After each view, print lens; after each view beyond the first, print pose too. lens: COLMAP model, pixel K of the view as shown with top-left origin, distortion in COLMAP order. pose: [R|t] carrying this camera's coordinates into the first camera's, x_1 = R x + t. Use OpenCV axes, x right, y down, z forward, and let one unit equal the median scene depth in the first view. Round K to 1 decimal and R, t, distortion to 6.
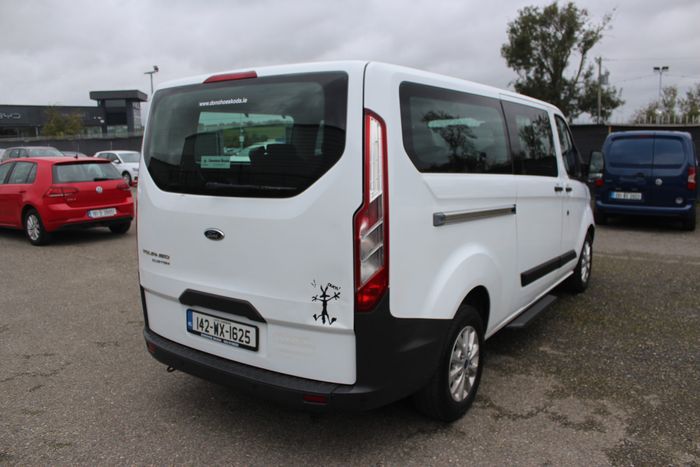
lens RADIAL K [[570.0, 0, 367.0], [0, 570.0, 219.4], [0, 0, 1]] dist [-0.149586, 0.116564]
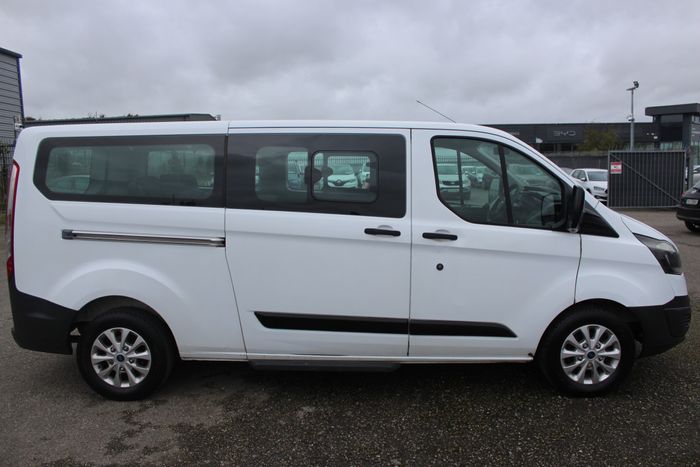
lens RADIAL K [[570.0, 0, 353.0], [0, 570.0, 233.5], [0, 0, 1]] dist [-0.149586, 0.116564]
pose [[0.556150, 0.112185, -0.823475, 1.504250], [-0.114366, 0.991752, 0.057871, -0.148163], [0.823175, 0.061992, 0.564393, 0.764935]]
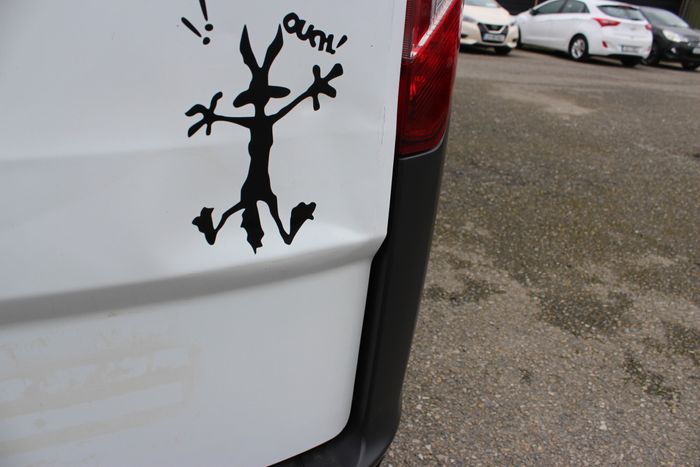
lens RADIAL K [[570.0, 0, 349.9], [0, 570.0, 240.6], [0, 0, 1]] dist [-0.149586, 0.116564]
pose [[0.616178, -0.263023, 0.742390, -0.171285], [0.017798, 0.946999, 0.320743, 0.106315], [-0.787406, -0.184421, 0.588202, 0.753926]]
